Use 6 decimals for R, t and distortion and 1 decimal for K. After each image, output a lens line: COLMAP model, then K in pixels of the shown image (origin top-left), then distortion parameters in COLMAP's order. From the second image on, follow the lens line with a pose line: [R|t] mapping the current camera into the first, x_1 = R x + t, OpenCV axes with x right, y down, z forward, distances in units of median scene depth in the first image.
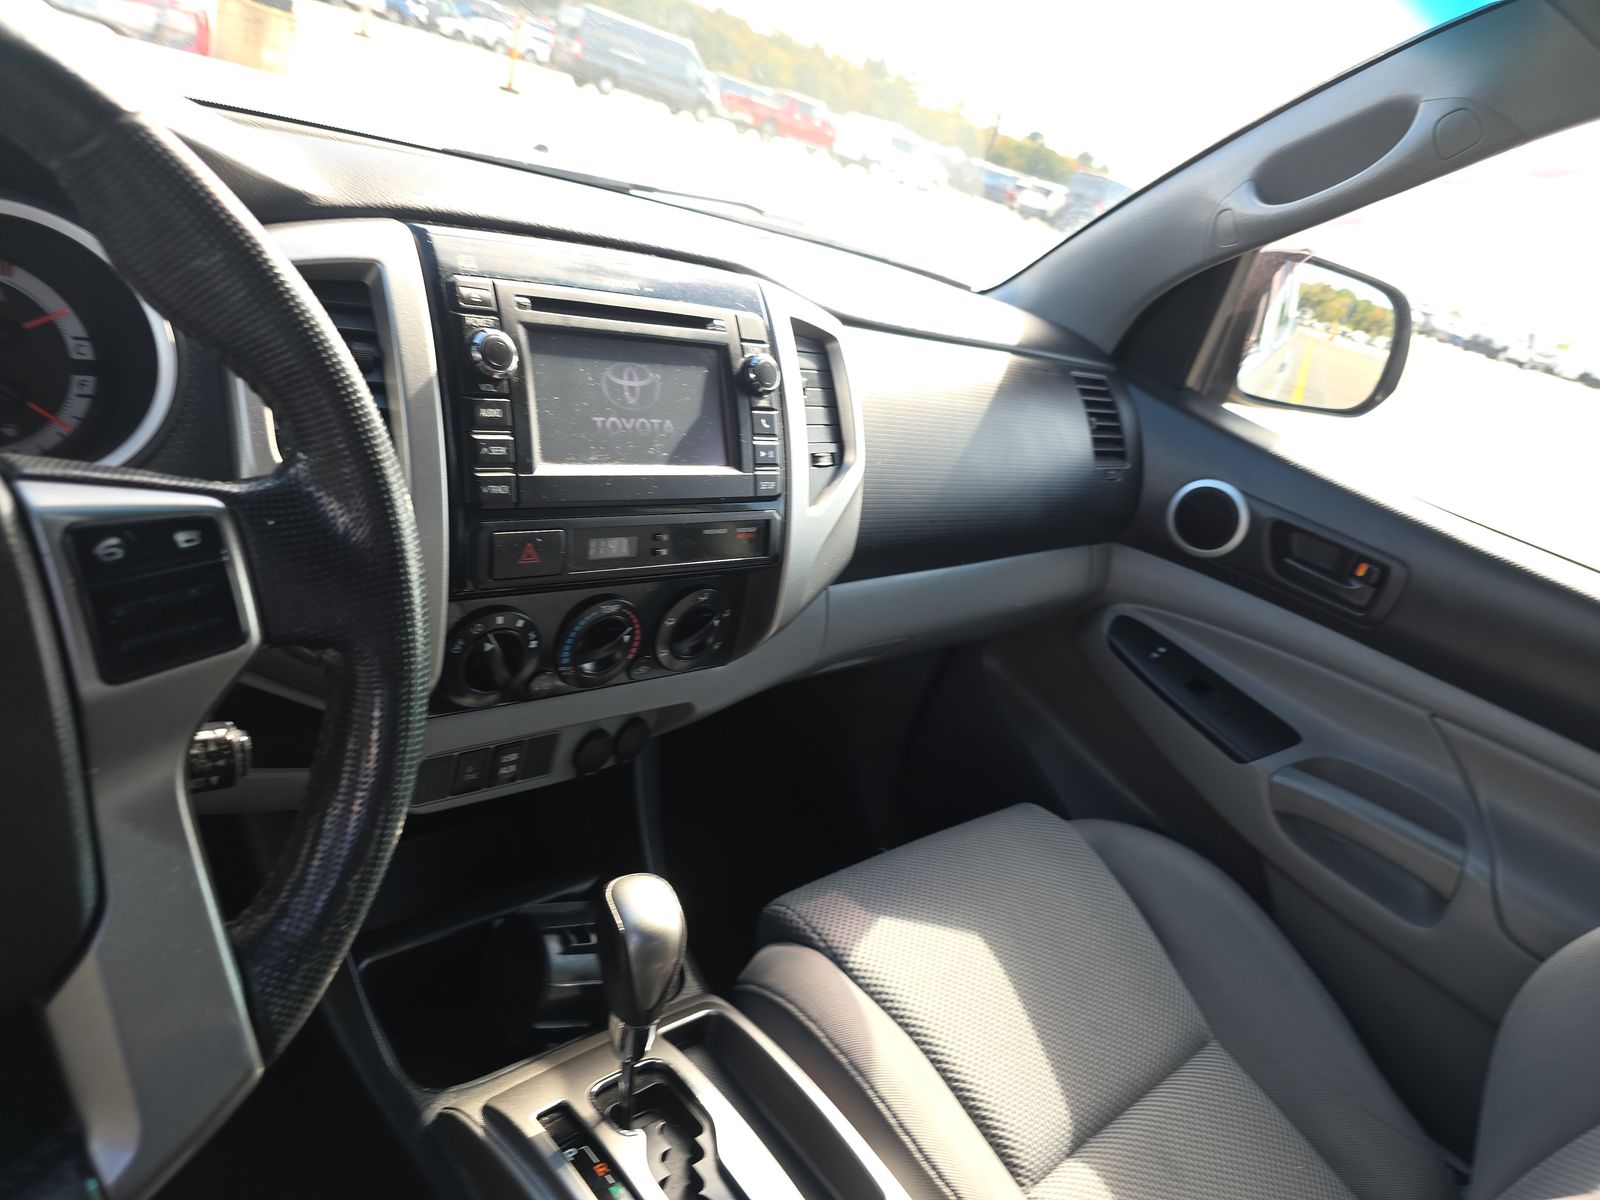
lens RADIAL K [[1077.4, 0, 800.0], [0, 1077.4, 600.0], [0, 0, 1]] dist [-0.023042, 0.060276]
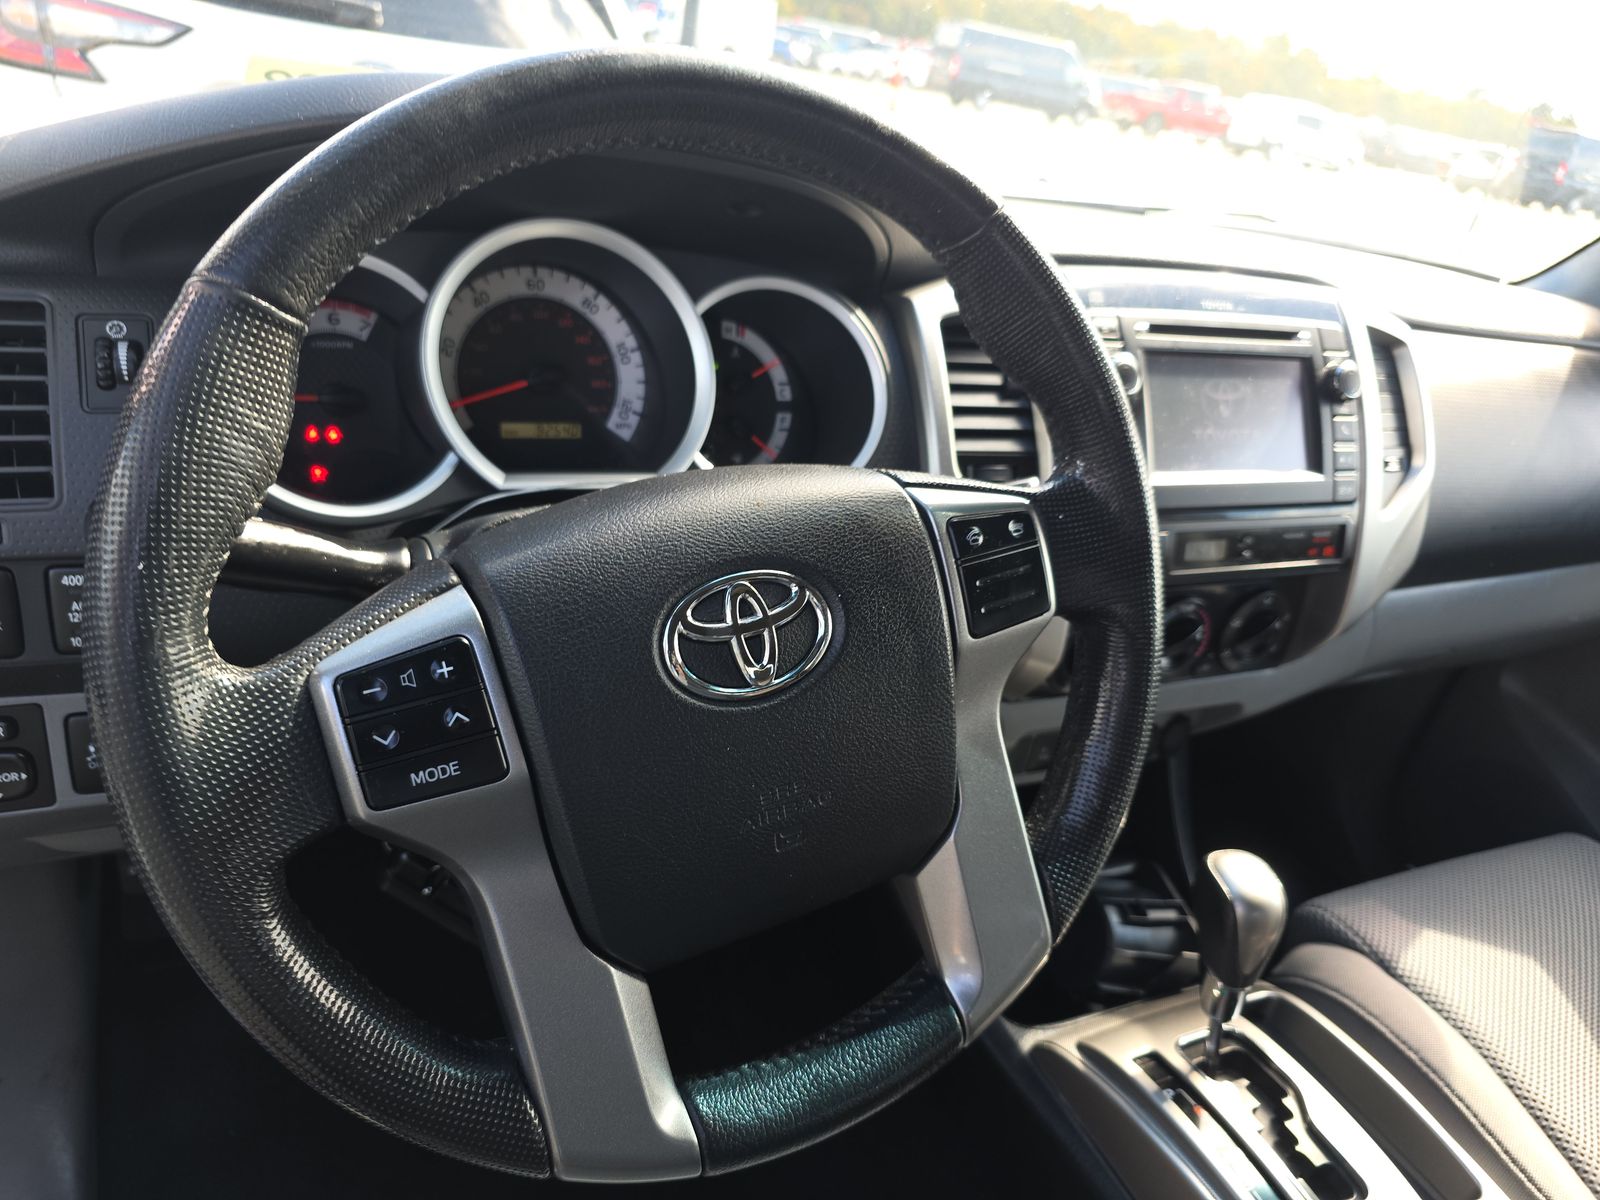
lens RADIAL K [[1101.3, 0, 805.8], [0, 1101.3, 642.1], [0, 0, 1]] dist [-0.003375, -0.003170]
pose [[0.948124, 0.018086, -0.317386, -0.176591], [-0.014108, 0.999791, 0.014827, 0.029473], [0.317588, -0.009580, 0.948181, -0.157108]]
